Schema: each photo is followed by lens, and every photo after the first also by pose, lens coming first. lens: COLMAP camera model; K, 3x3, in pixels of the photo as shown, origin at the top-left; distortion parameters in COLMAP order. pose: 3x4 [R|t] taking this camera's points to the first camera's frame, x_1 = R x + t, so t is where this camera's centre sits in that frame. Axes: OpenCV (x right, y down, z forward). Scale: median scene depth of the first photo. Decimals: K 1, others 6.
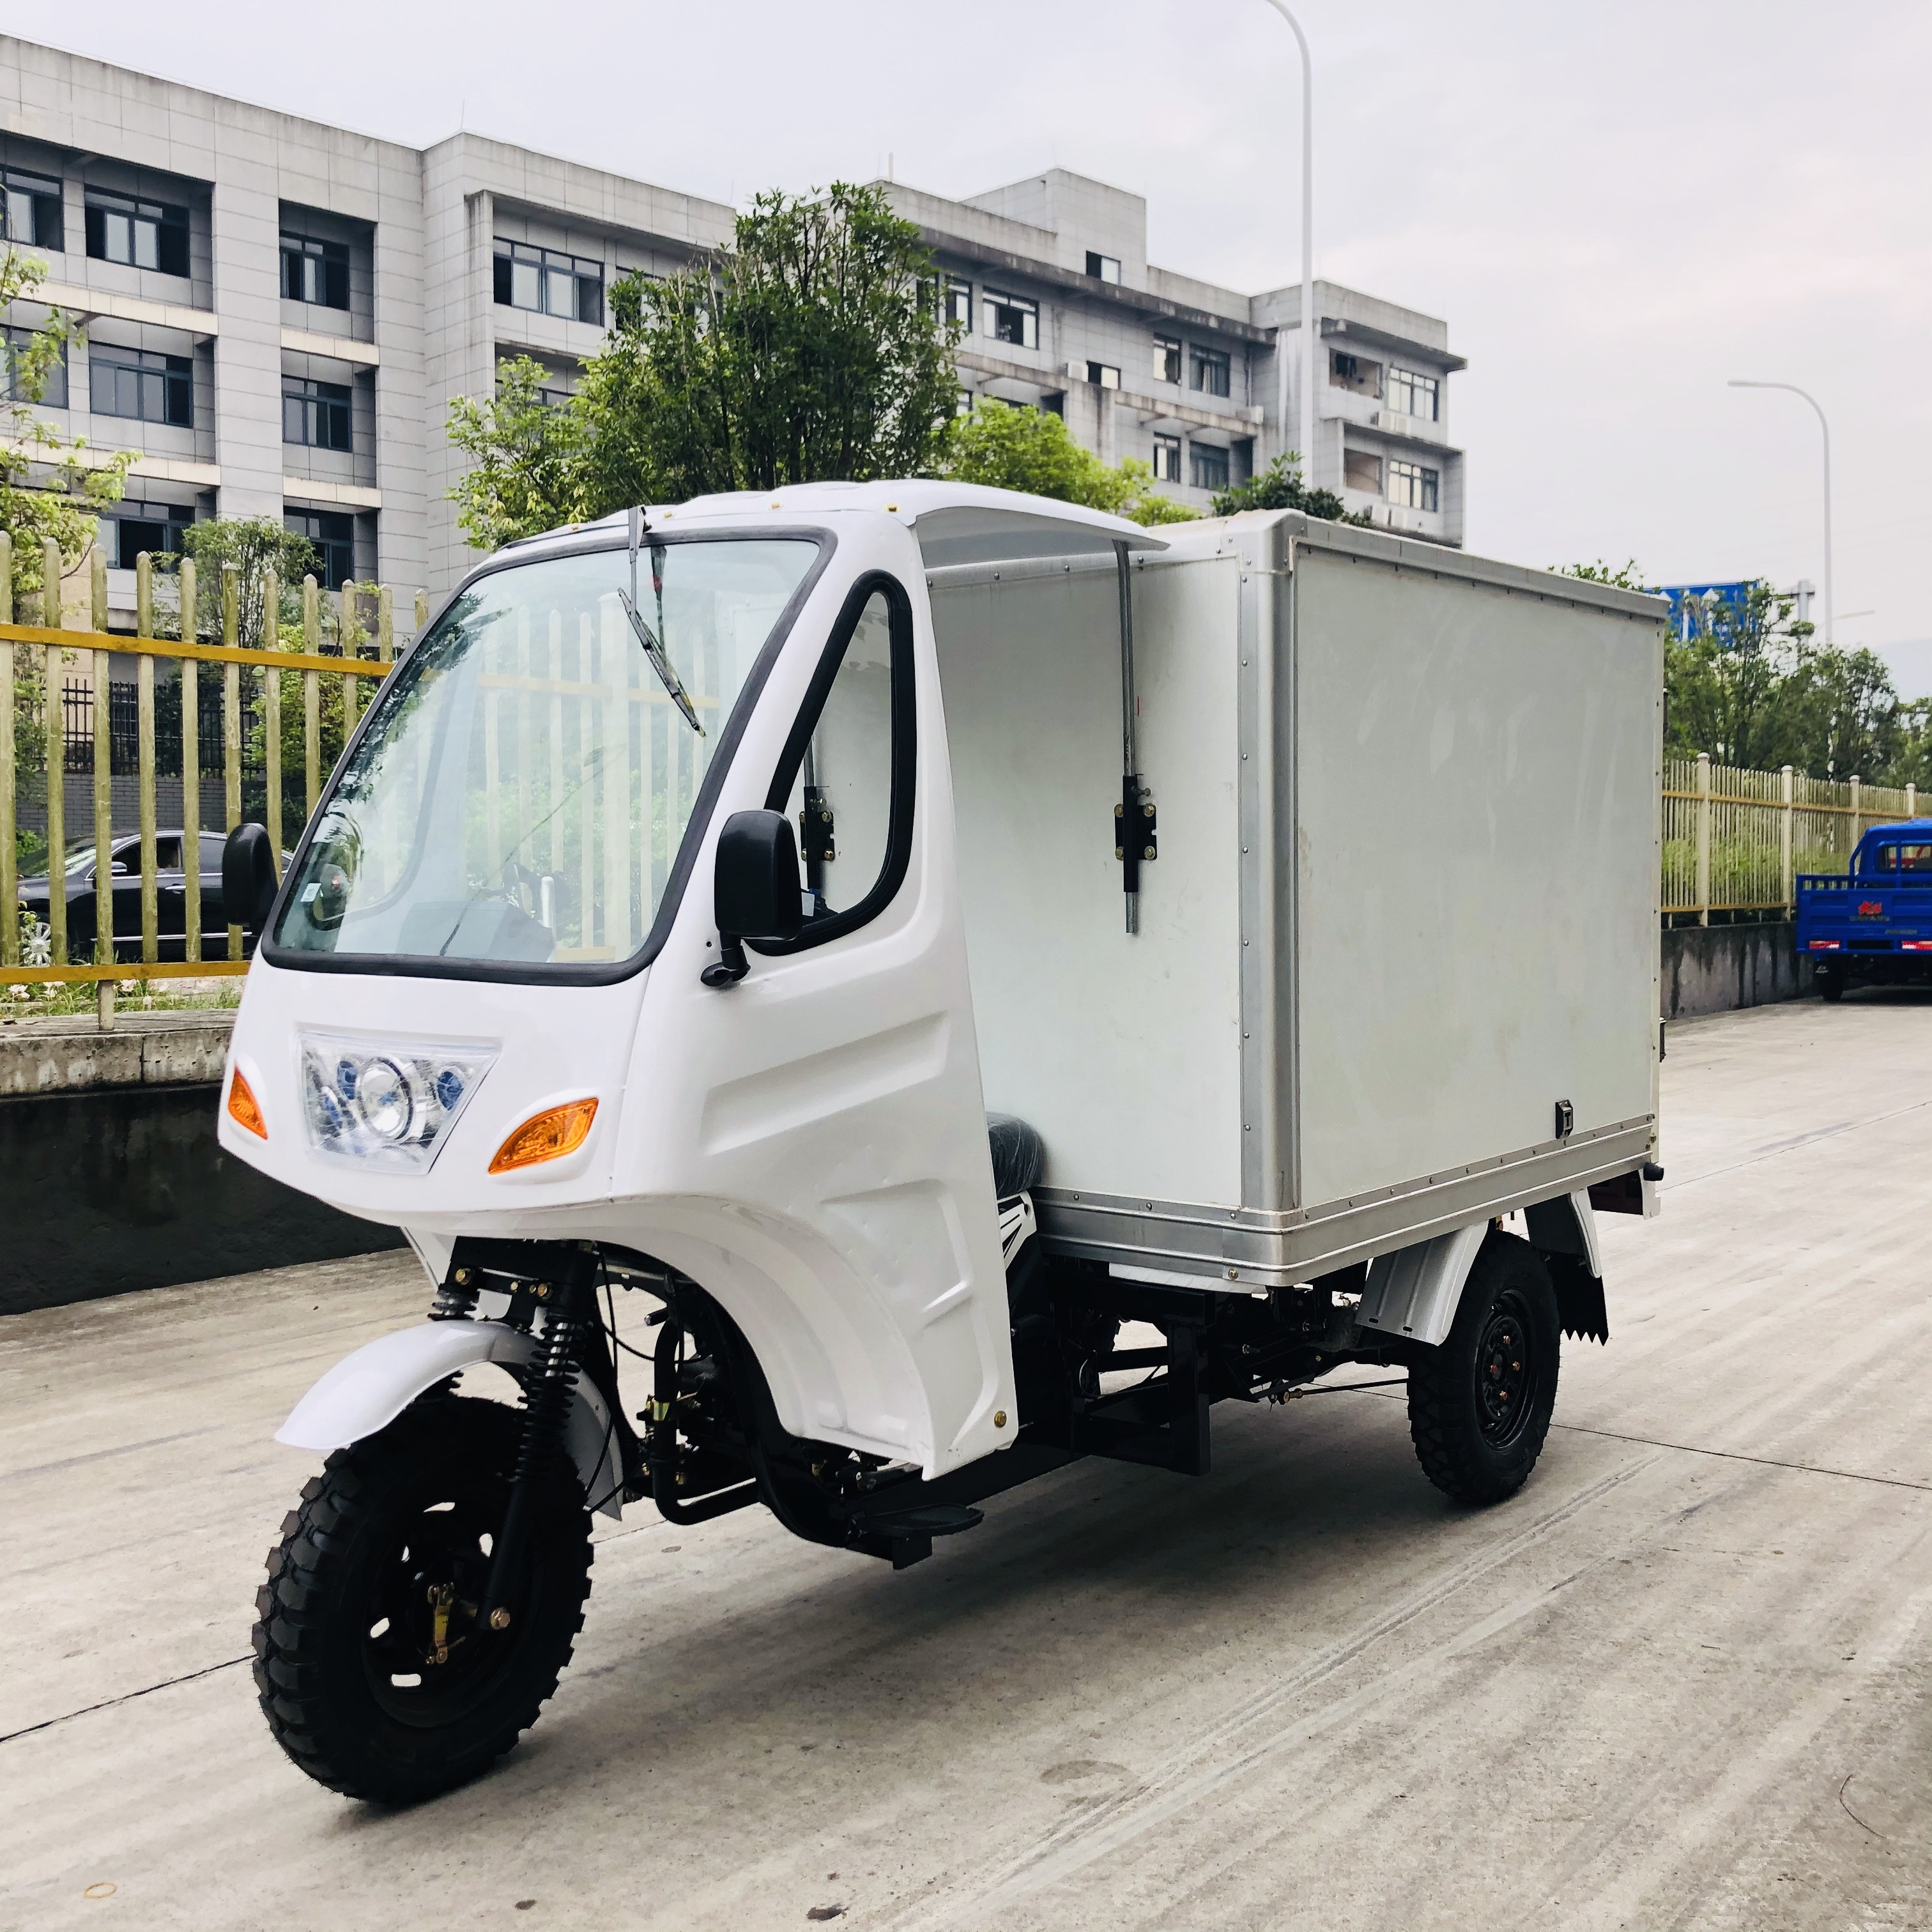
lens RADIAL K [[2096.8, 0, 971.3], [0, 2096.8, 962.0], [0, 0, 1]] dist [0.001231, 0.035445]
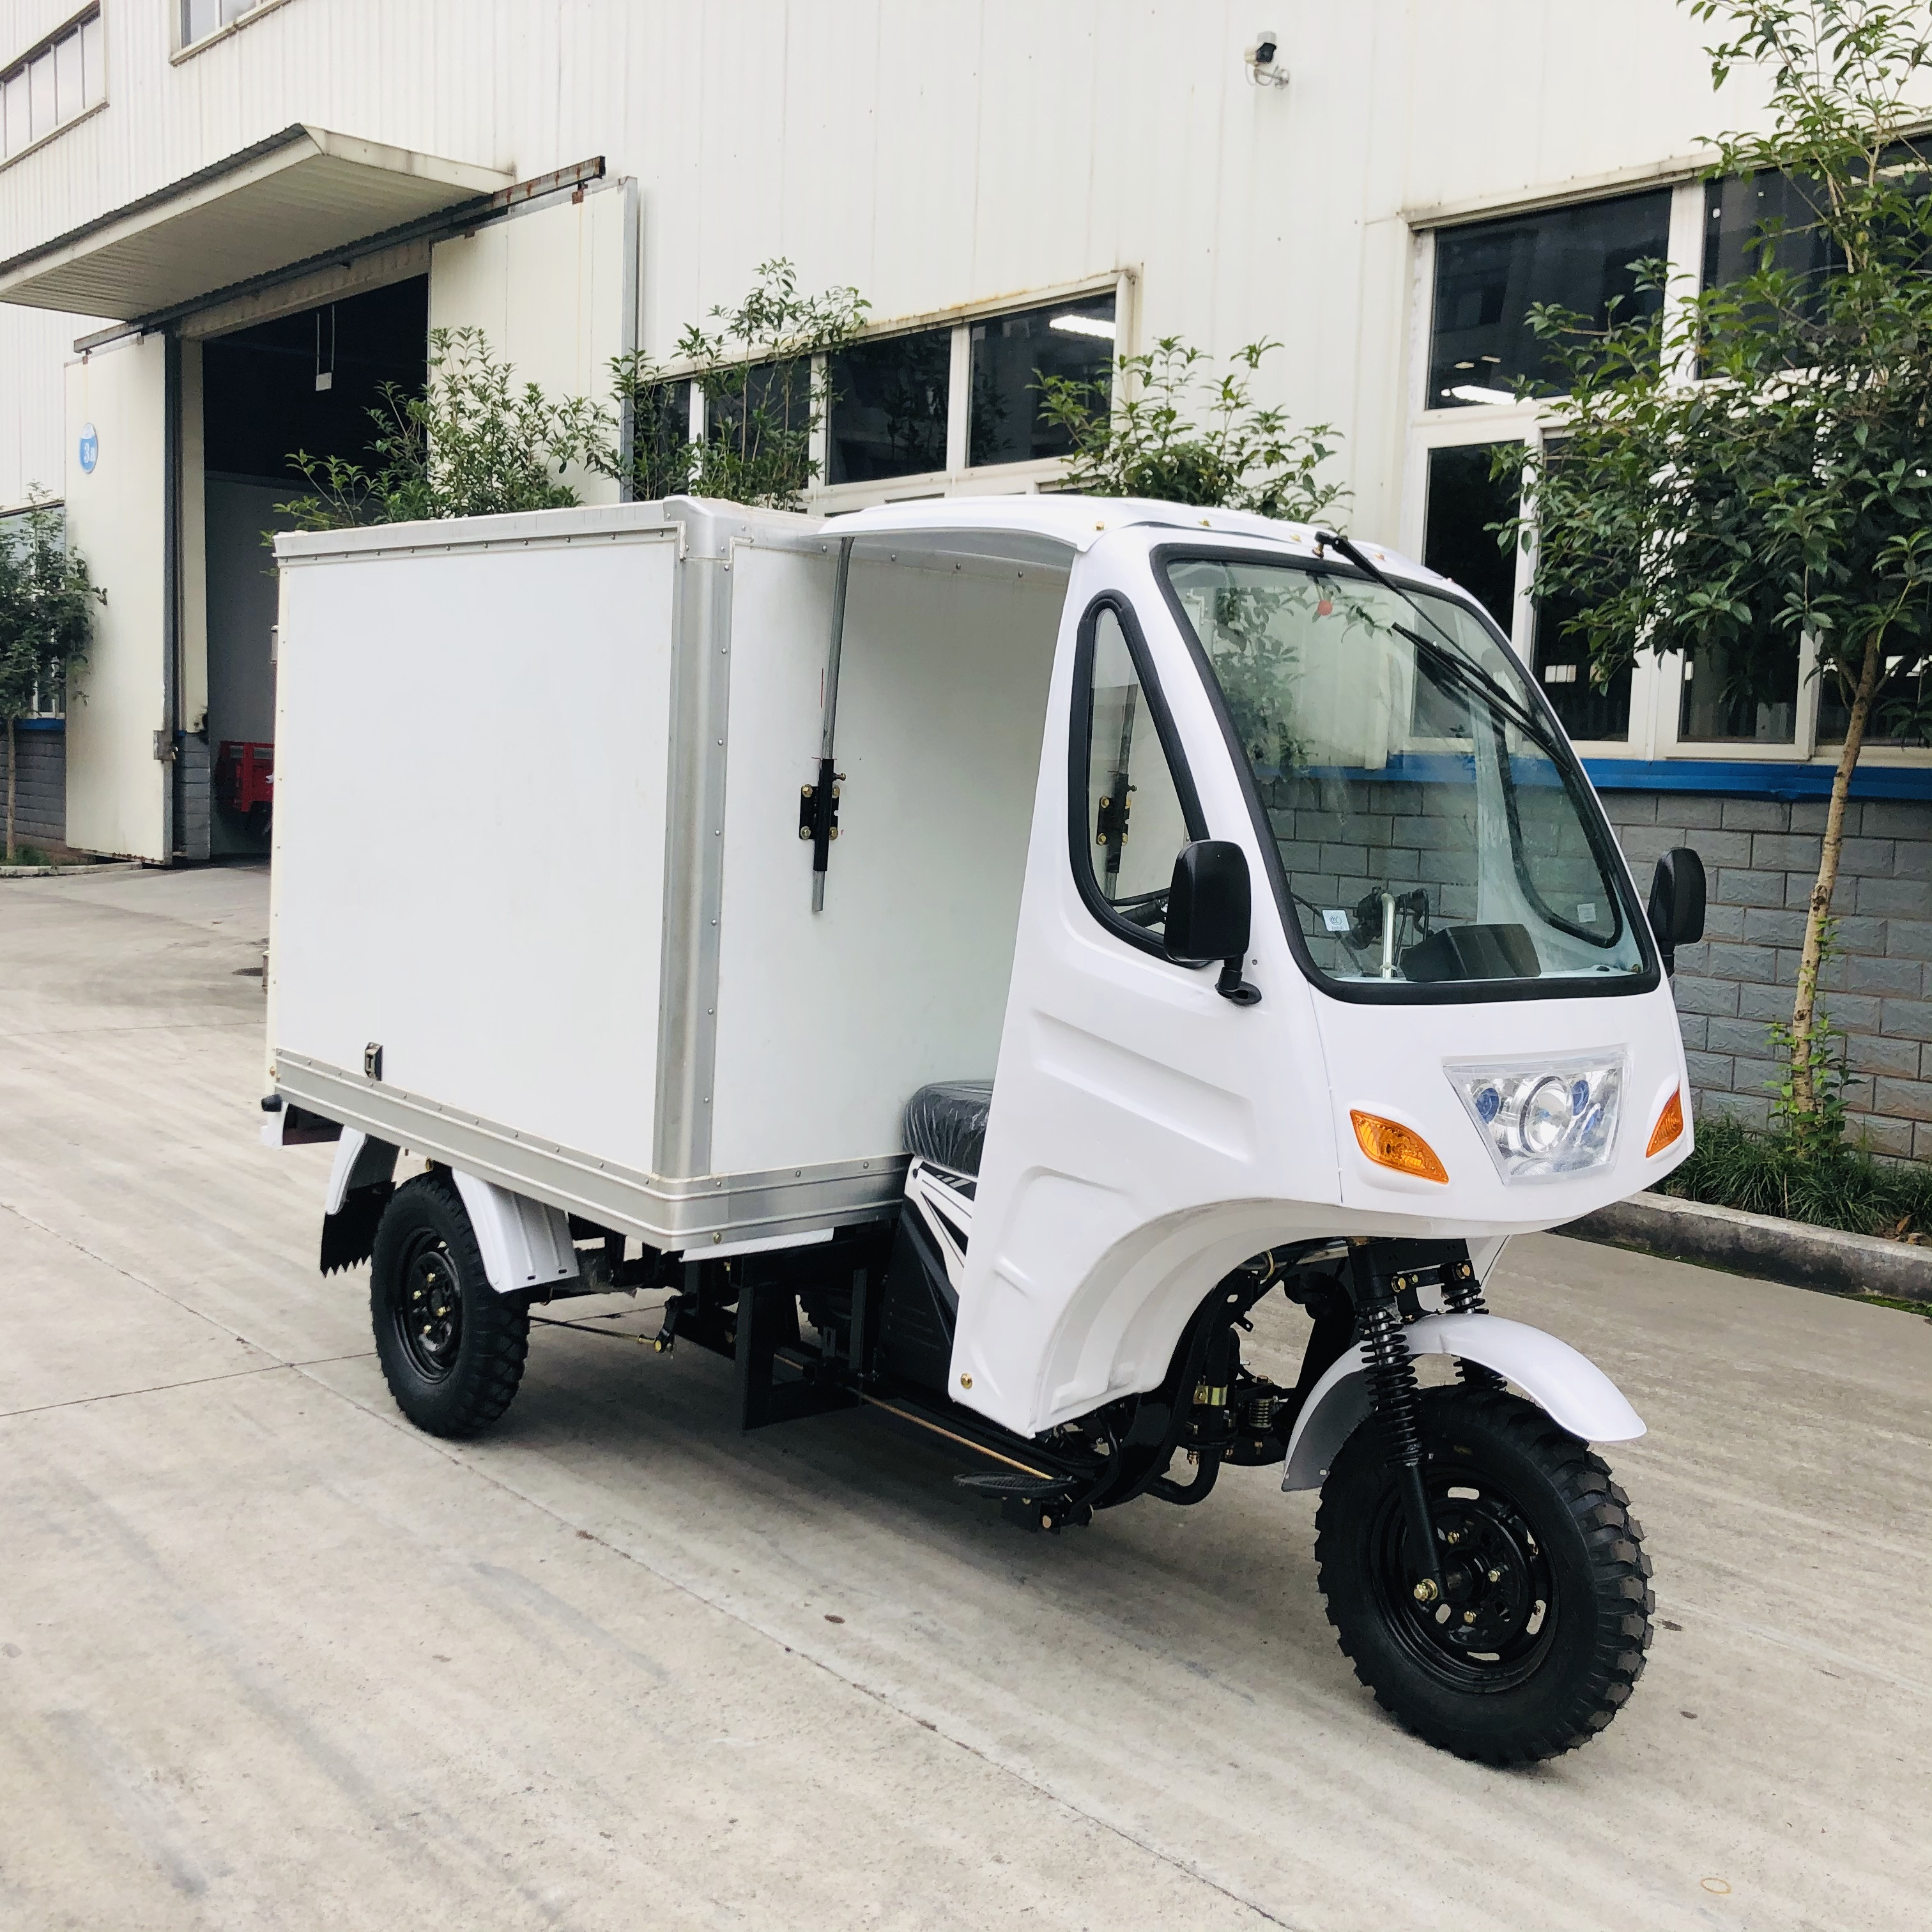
lens RADIAL K [[2096.8, 0, 971.3], [0, 2096.8, 962.0], [0, 0, 1]] dist [0.001231, 0.035445]
pose [[0.193348, -0.077945, 0.978029, -1.211624], [-0.001209, 0.996820, 0.079682, -0.085975], [-0.981129, -0.016589, 0.192639, 0.956538]]
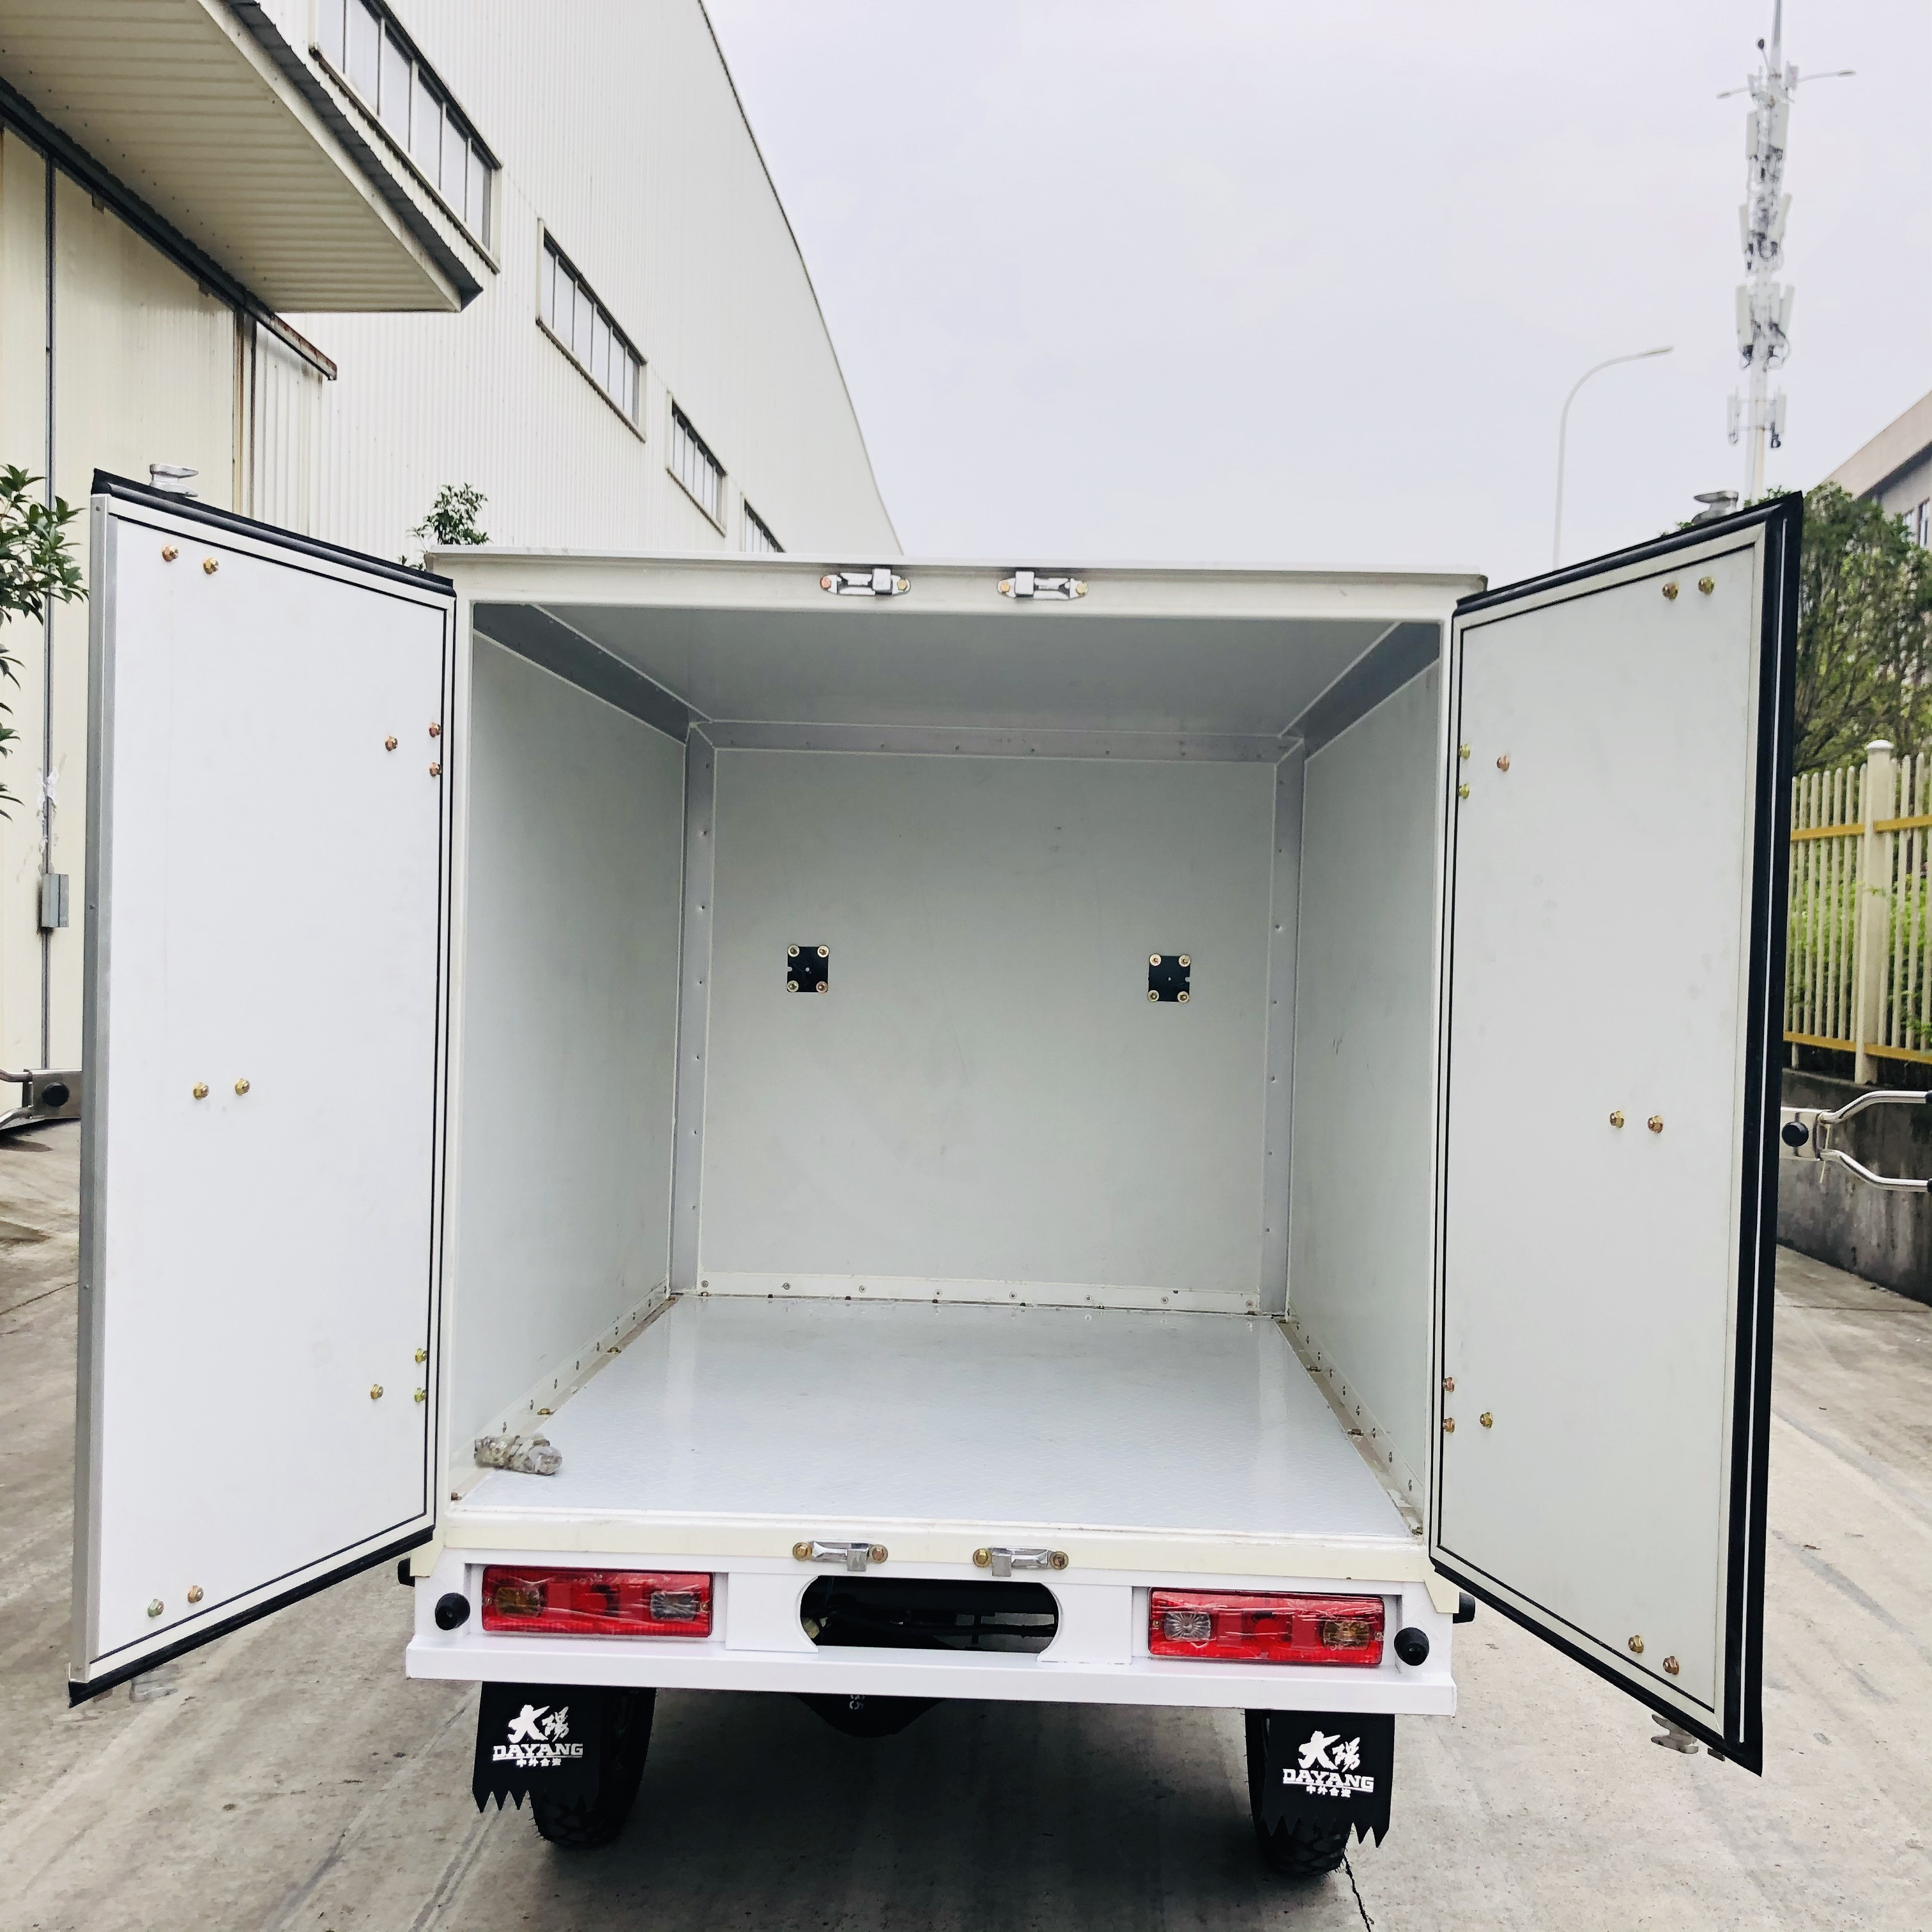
lens RADIAL K [[2156.9, 0, 967.3], [0, 2156.9, 978.0], [0, 0, 1]] dist [-0.012616, 0.055875]
pose [[-0.809598, -0.005418, -0.586960, 0.812642], [-0.051351, 0.996777, 0.061629, -0.154989], [0.584734, 0.080036, -0.807267, 2.292620]]
